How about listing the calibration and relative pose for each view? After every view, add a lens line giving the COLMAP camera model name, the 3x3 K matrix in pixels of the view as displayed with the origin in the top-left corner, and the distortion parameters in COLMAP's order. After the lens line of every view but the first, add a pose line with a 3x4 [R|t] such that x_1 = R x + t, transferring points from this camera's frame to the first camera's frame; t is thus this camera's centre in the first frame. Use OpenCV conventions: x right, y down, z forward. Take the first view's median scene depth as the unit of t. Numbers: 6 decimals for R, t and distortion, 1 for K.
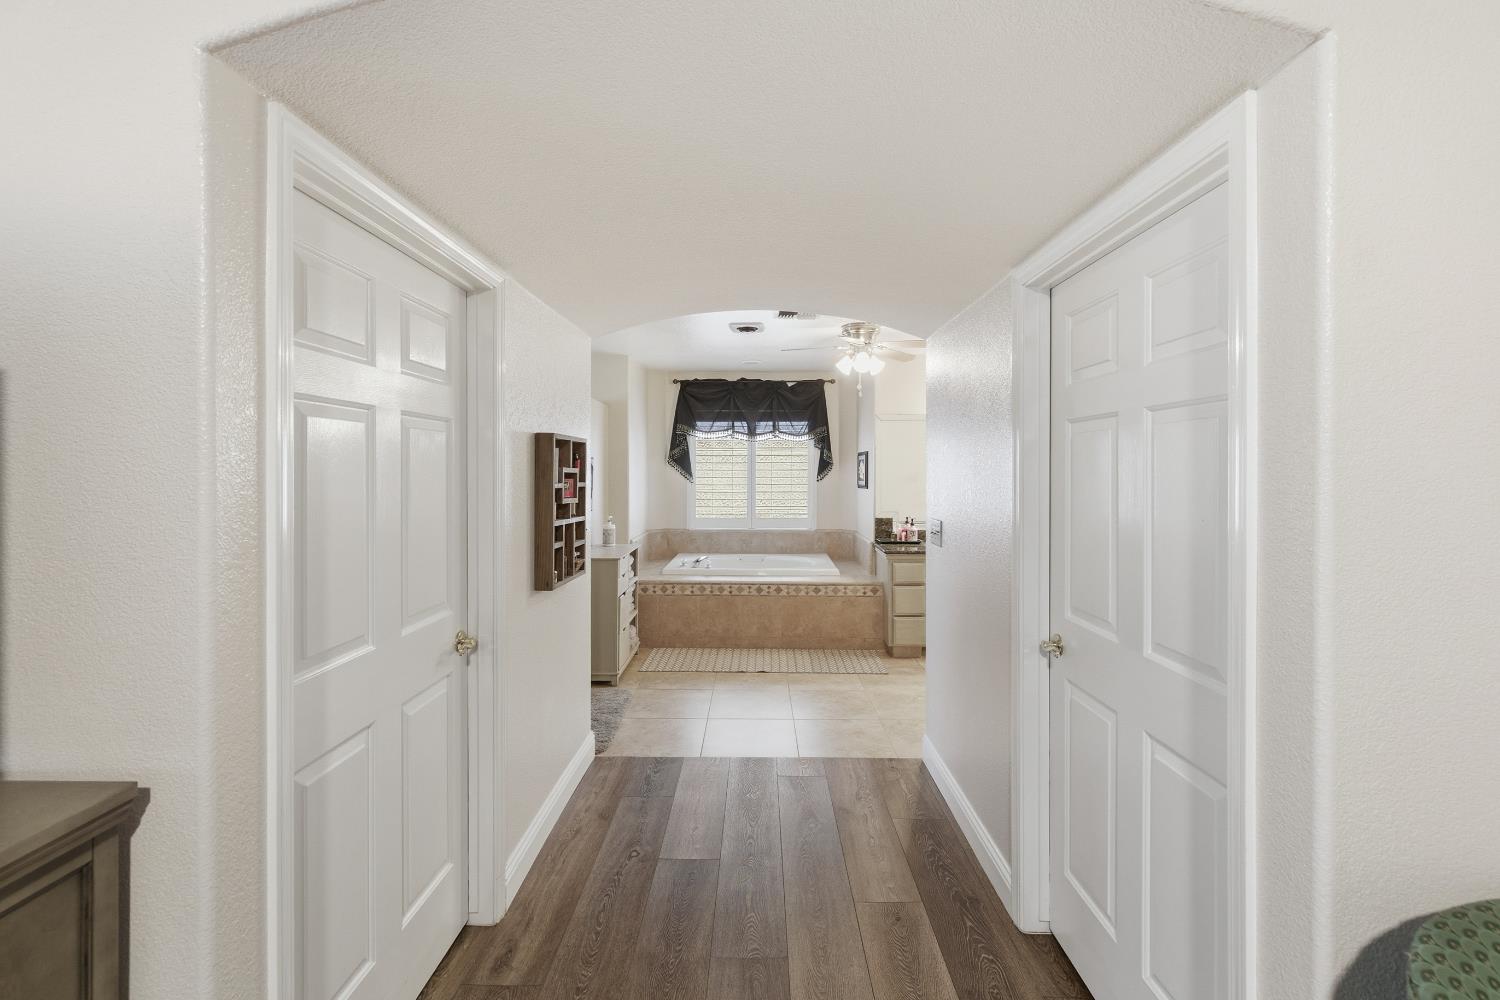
lens RADIAL K [[662.7, 0, 742.7], [0, 662.7, 469.8], [0, 0, 1]] dist [-0.000810, 0.000102]
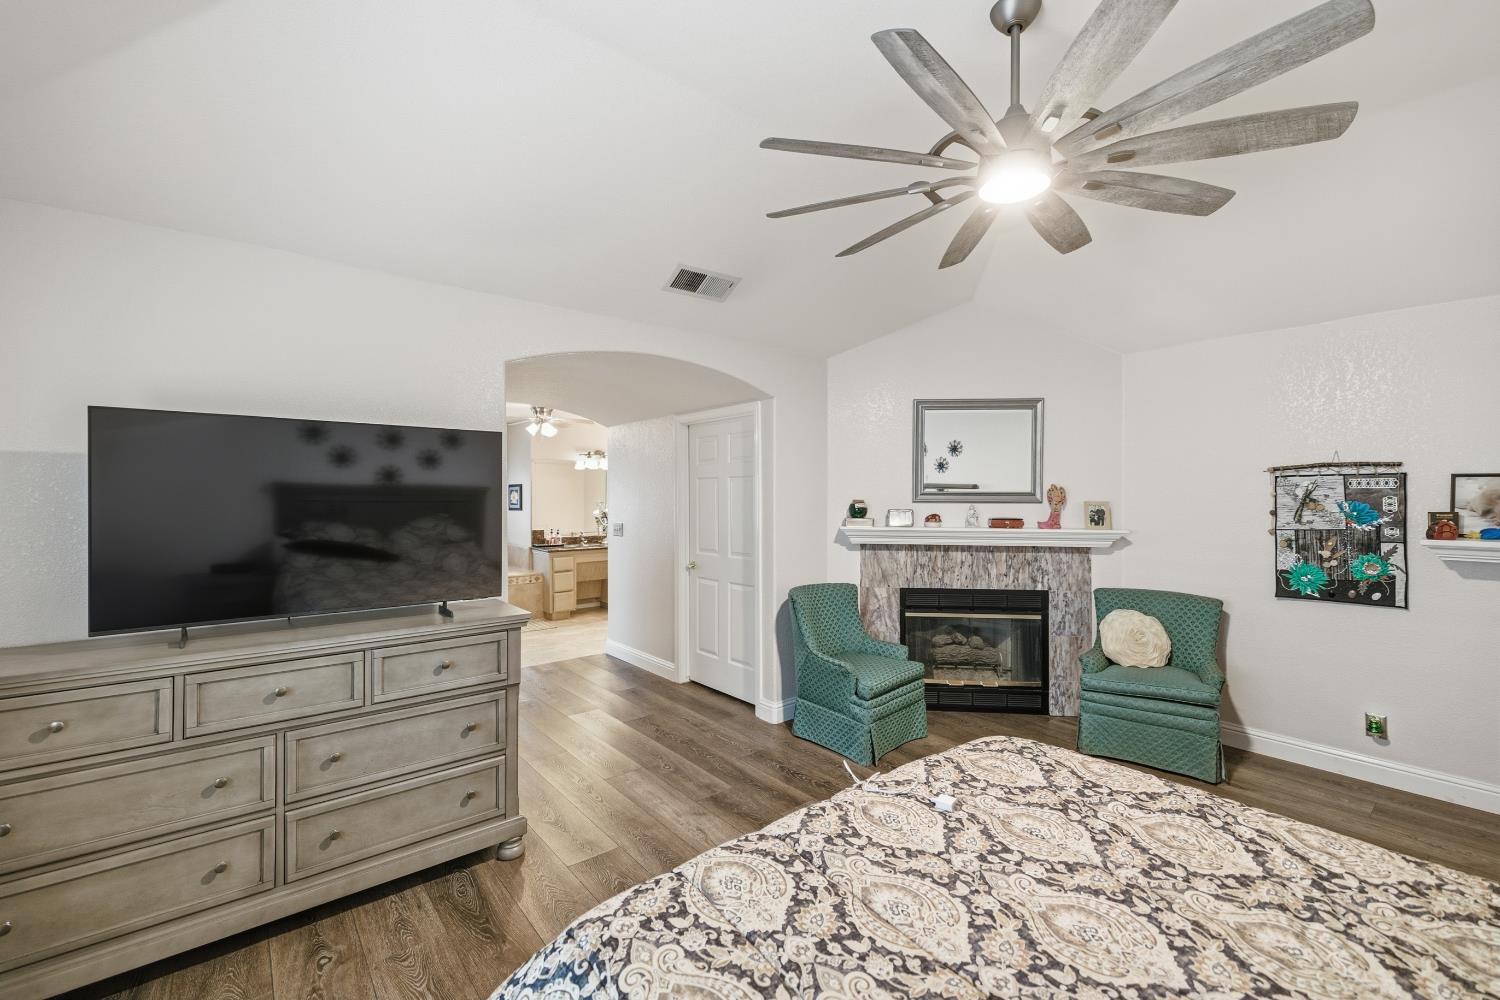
lens RADIAL K [[631.4, 0, 746.3], [0, 631.4, 496.8], [0, 0, 1]] dist [0.002452, -0.000009]
pose [[0.759008, -0.006950, 0.651044, -0.311420], [0.005598, 0.999976, 0.004149, -0.003389], [-0.651057, 0.000495, 0.759029, -0.322685]]
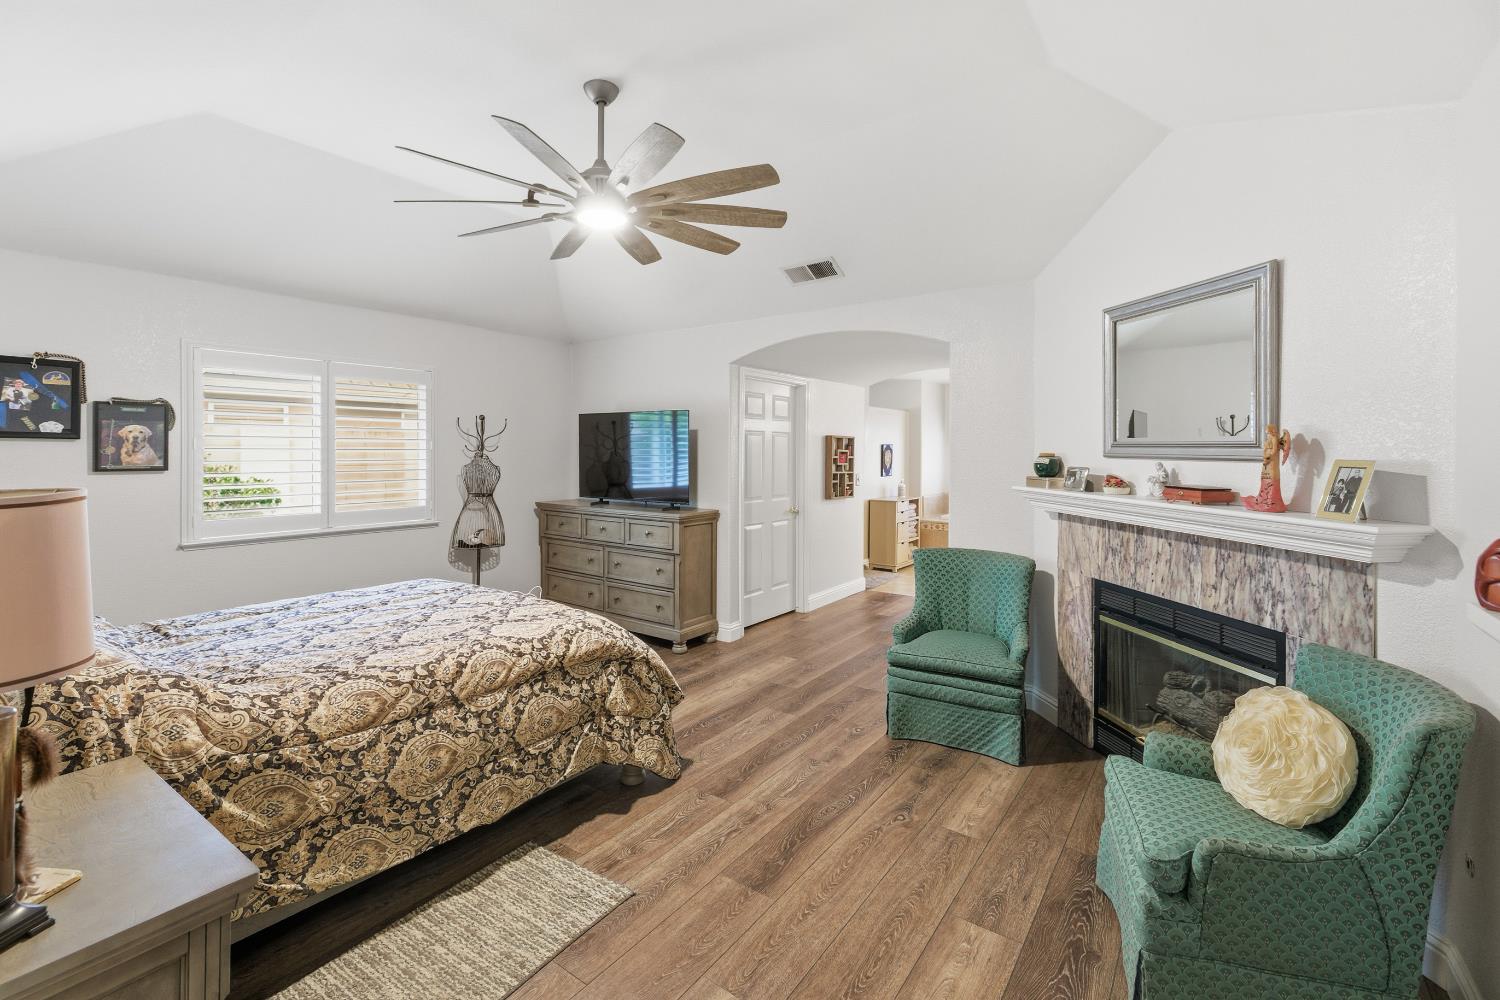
lens RADIAL K [[662.7, 0, 750.6], [0, 662.7, 447.7], [0, 0, 1]] dist [-0.000810, 0.000102]
pose [[0.830454, 0.002444, -0.557083, 0.337215], [-0.007609, 0.999947, -0.006956, 0.003606], [0.557036, 0.010016, 0.830428, -0.492238]]
